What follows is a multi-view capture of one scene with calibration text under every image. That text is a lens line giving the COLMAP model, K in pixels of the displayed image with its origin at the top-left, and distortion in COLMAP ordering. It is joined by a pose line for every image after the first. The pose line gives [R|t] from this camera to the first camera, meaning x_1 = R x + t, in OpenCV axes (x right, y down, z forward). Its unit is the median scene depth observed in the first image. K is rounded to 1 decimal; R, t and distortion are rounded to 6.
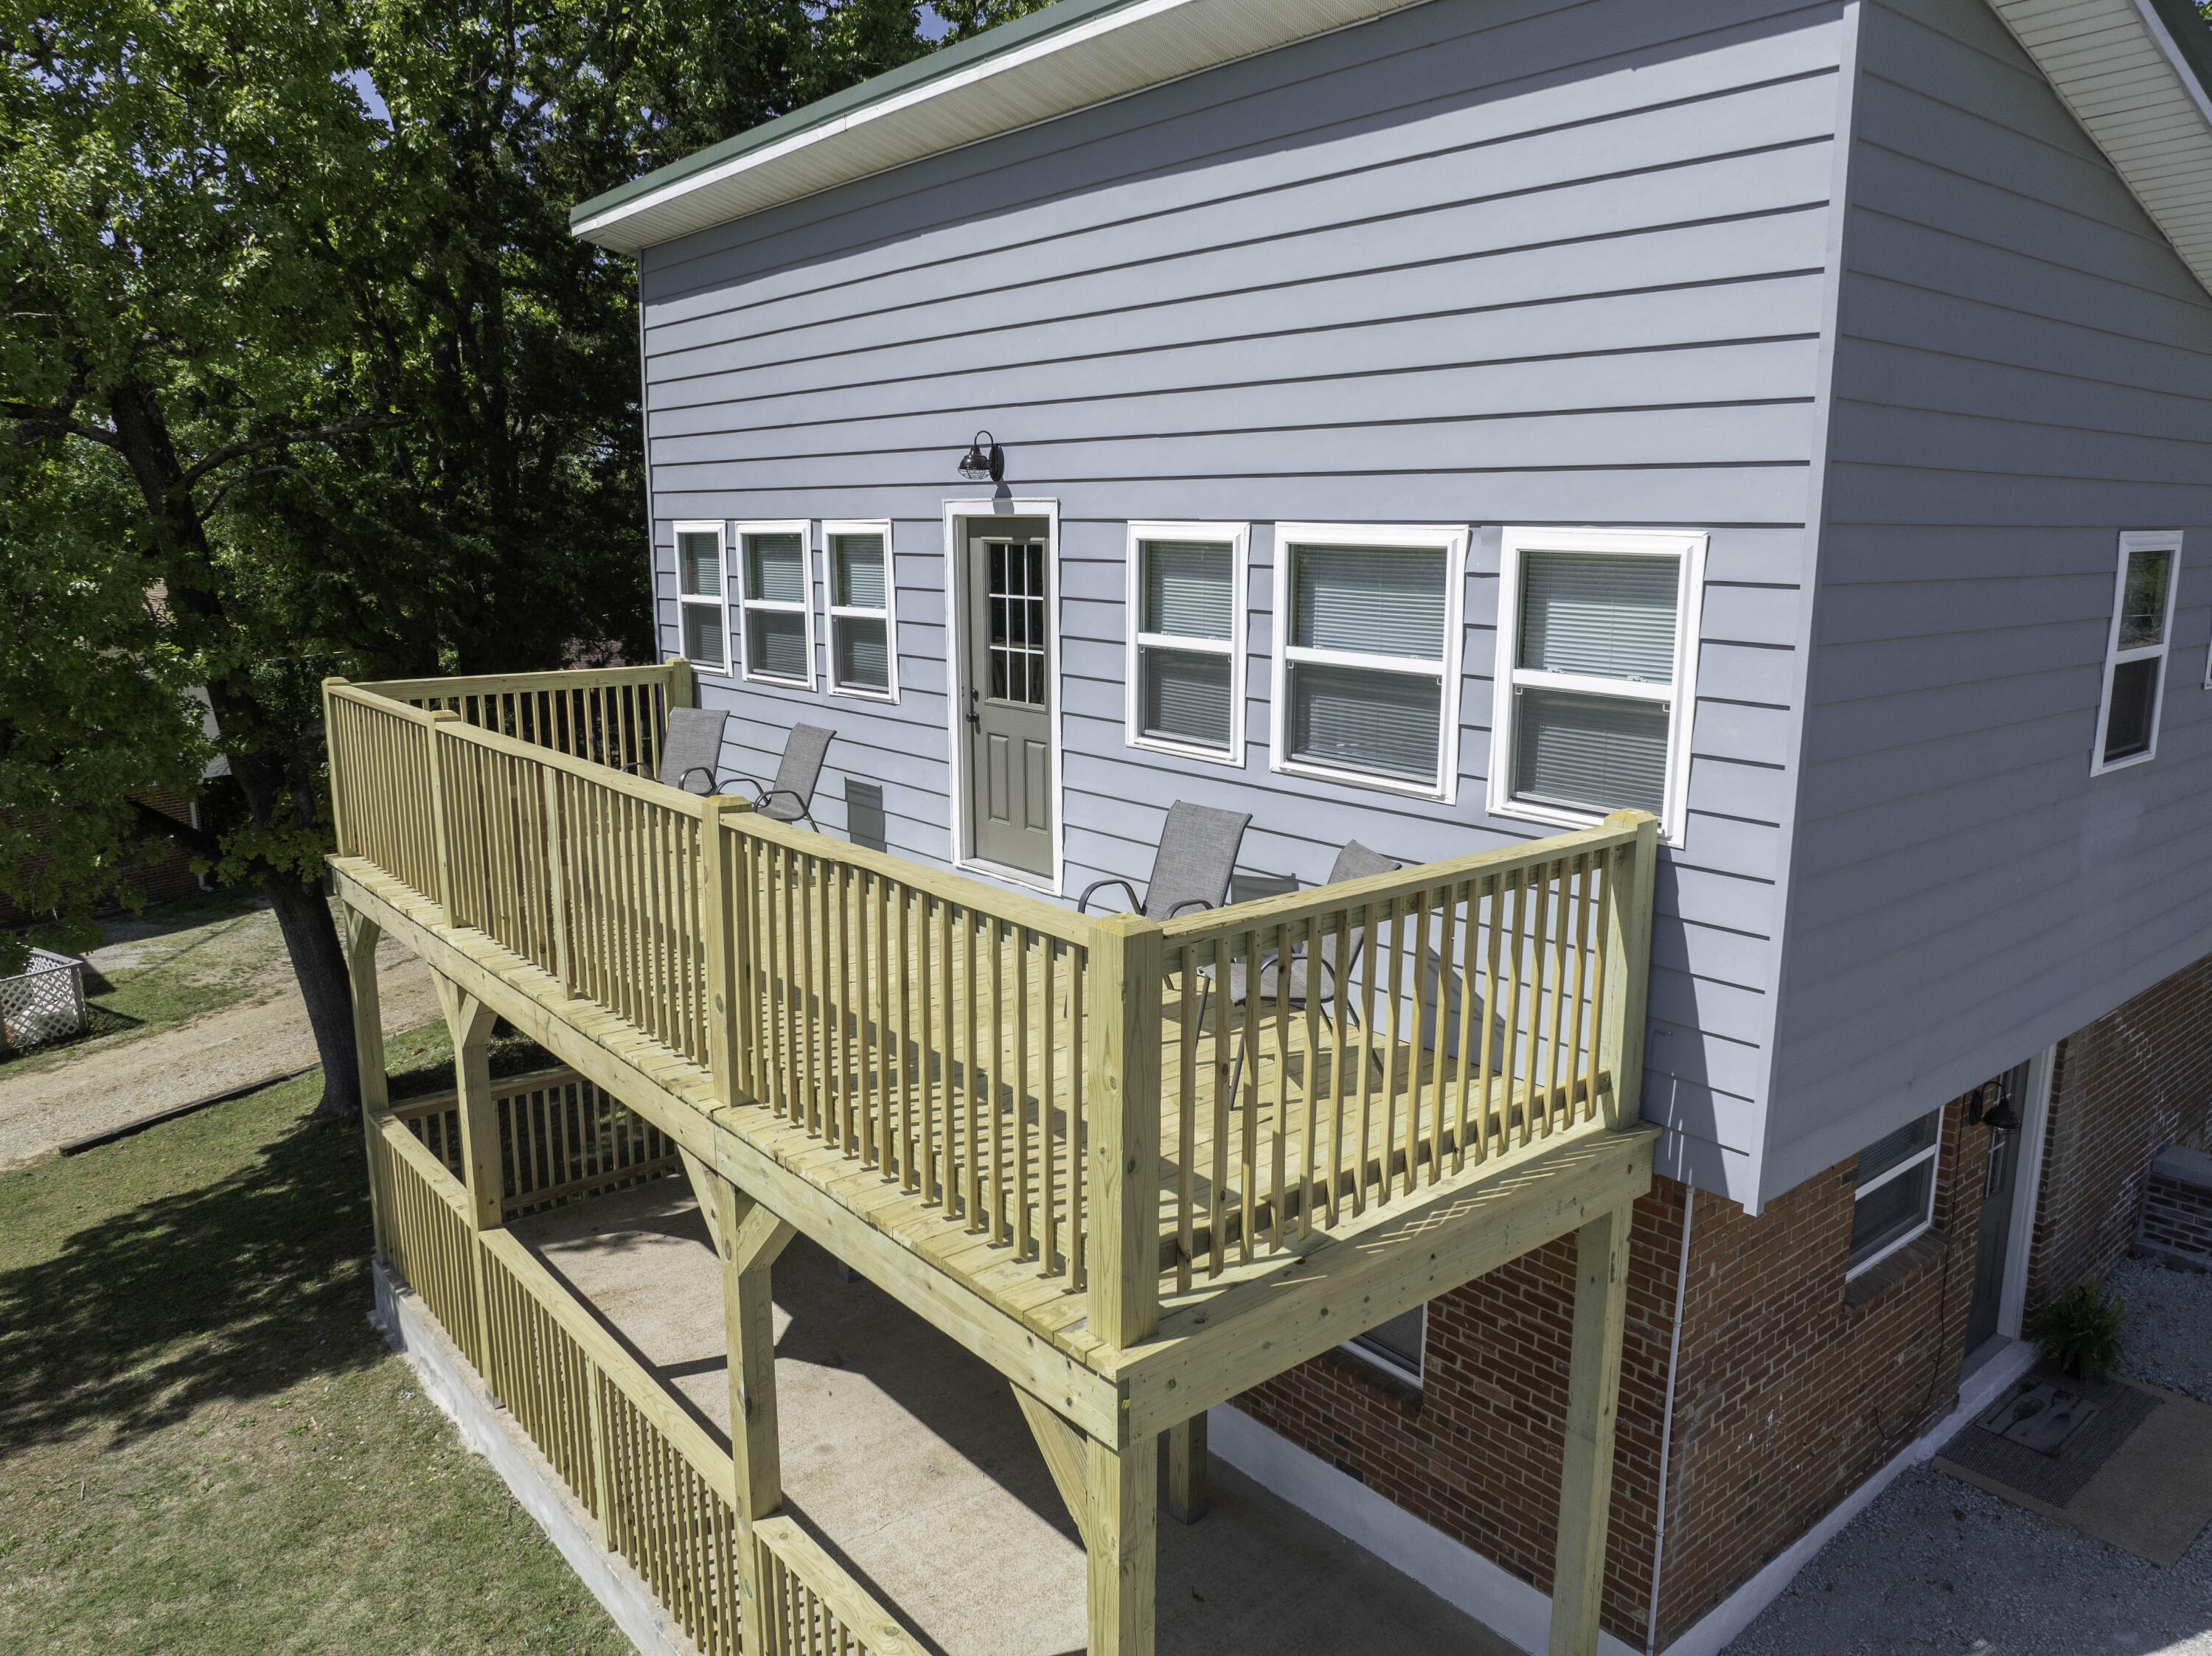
lens RADIAL K [[1538.5, 0, 1134.0], [0, 1538.5, 815.0], [0, 0, 1]] dist [-0.045799, 0.027389]
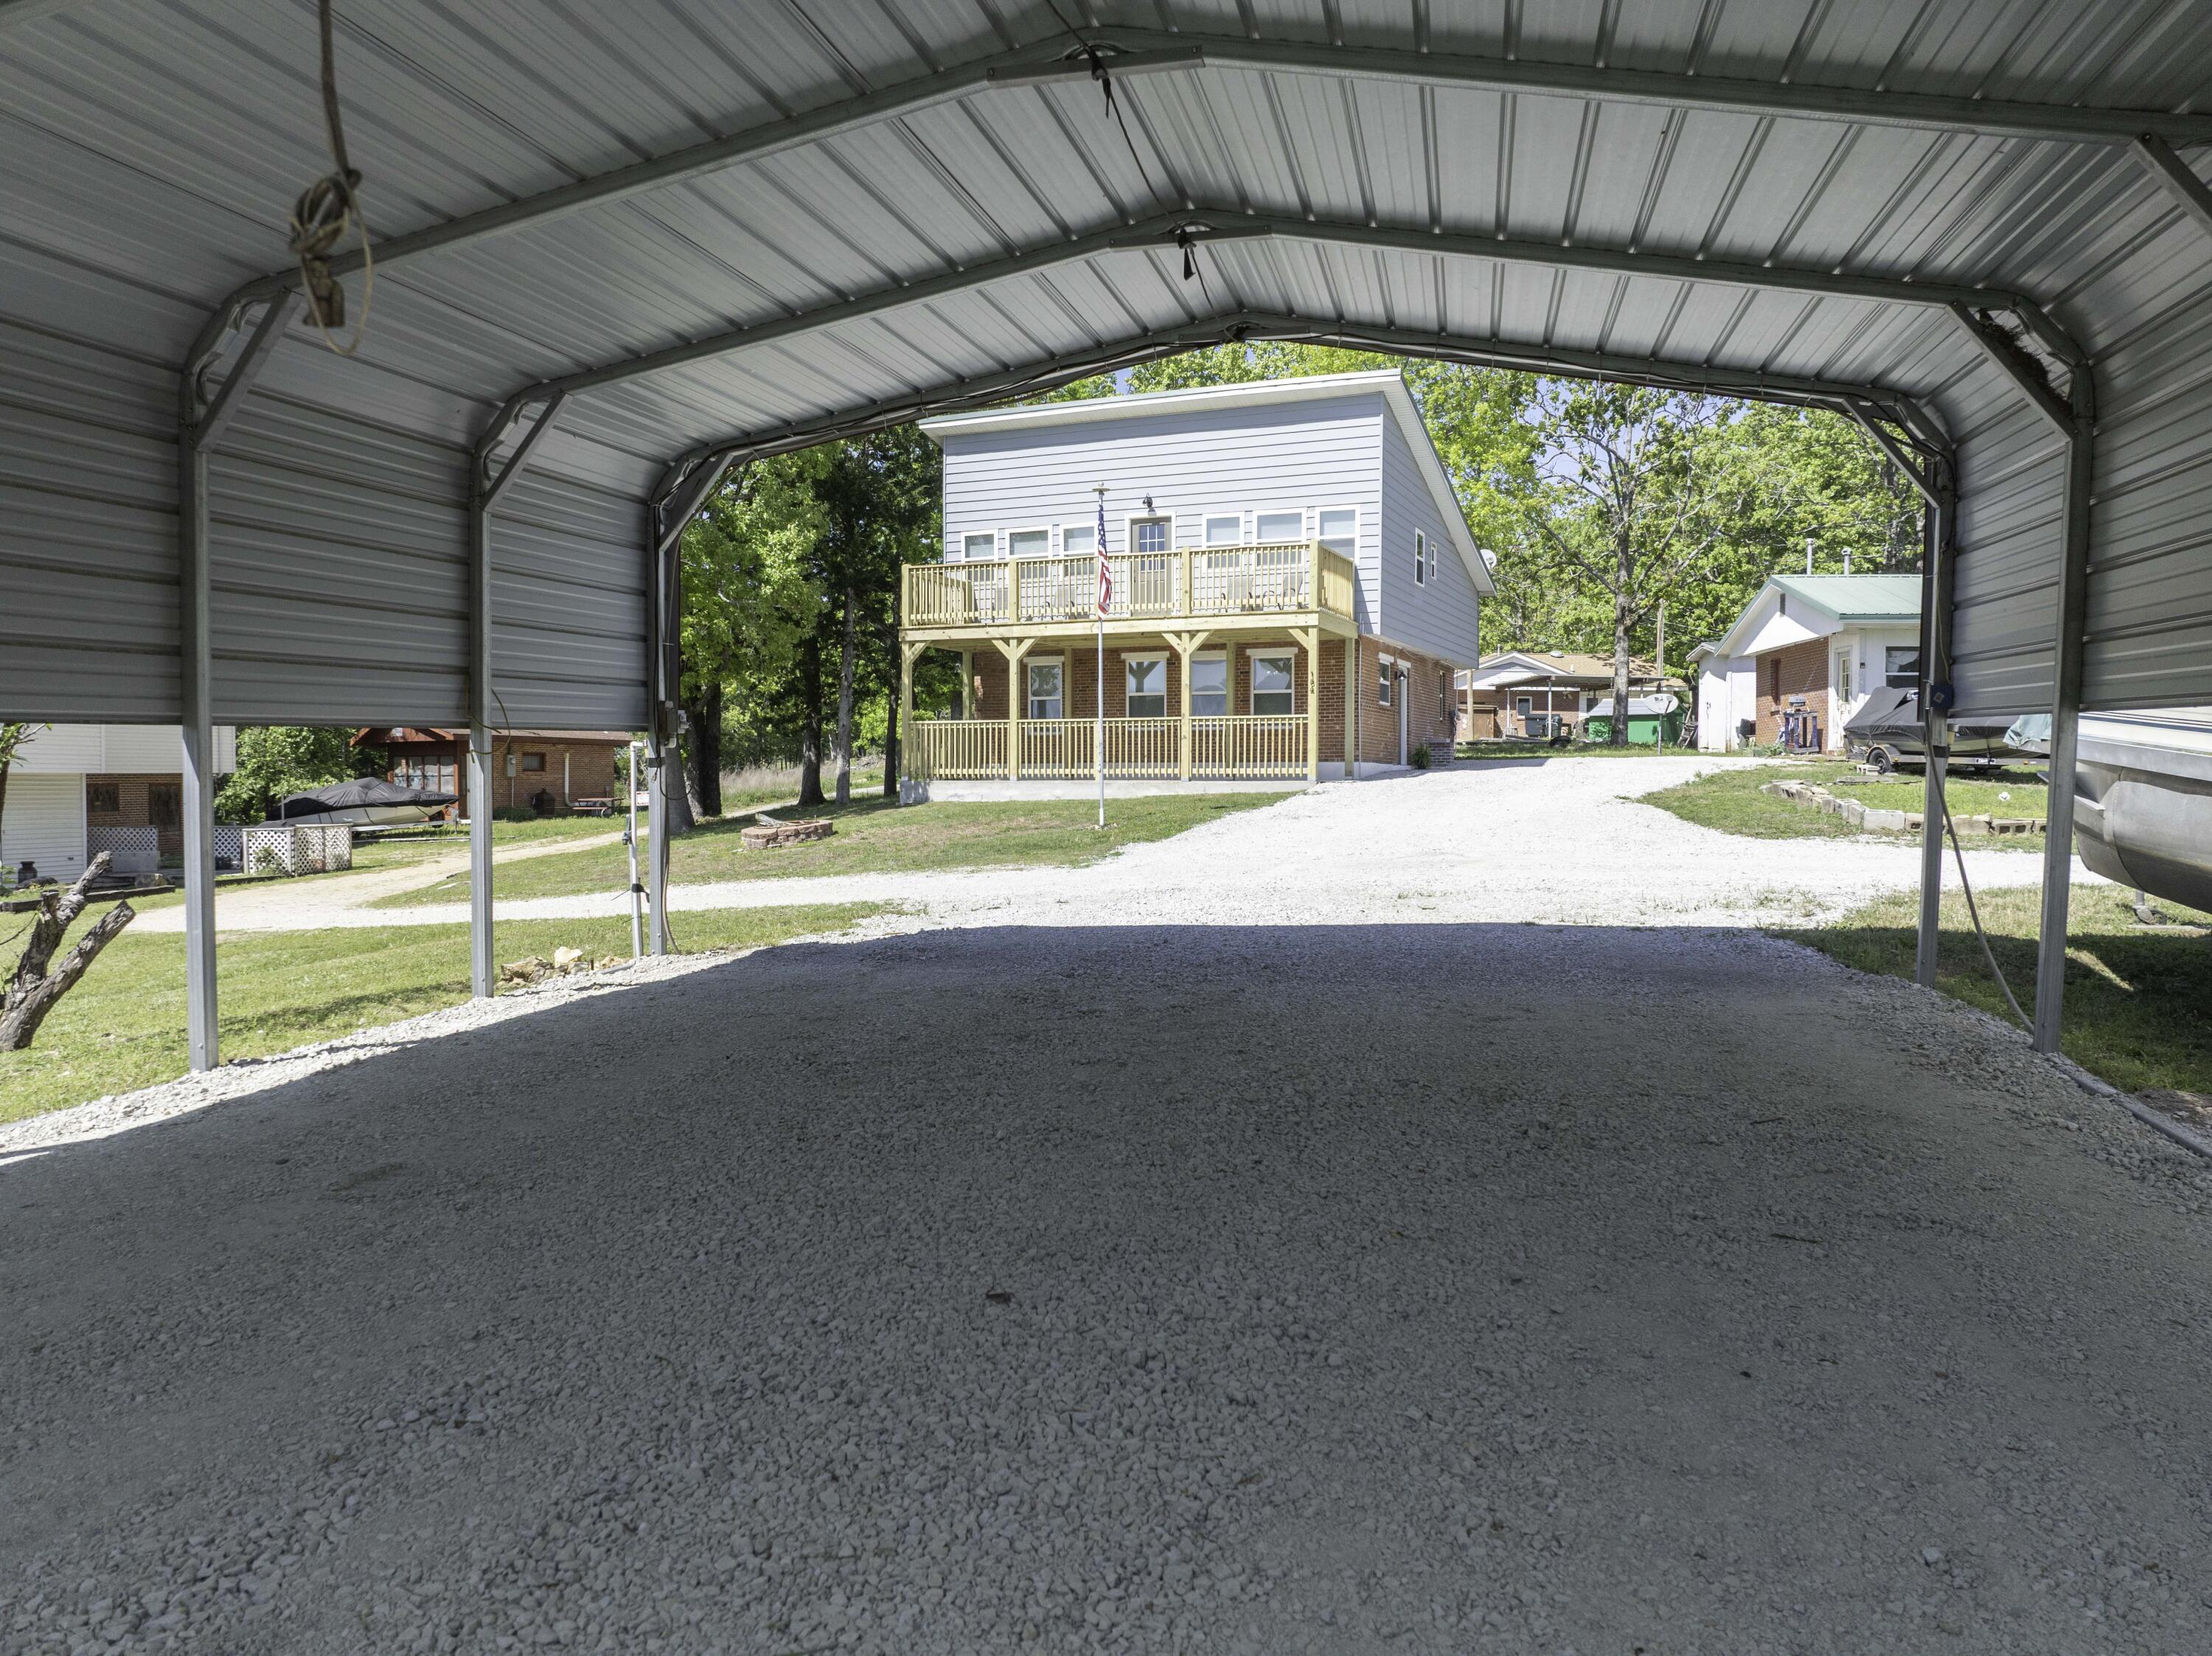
lens RADIAL K [[1538.5, 0, 1106.6], [0, 1538.5, 839.1], [0, 0, 1]] dist [-0.045799, 0.027389]
pose [[0.897103, -0.020281, 0.441357, -2.000054], [0.086473, 0.987686, -0.130381, 1.132687], [-0.433278, 0.155130, 0.887809, -2.272592]]
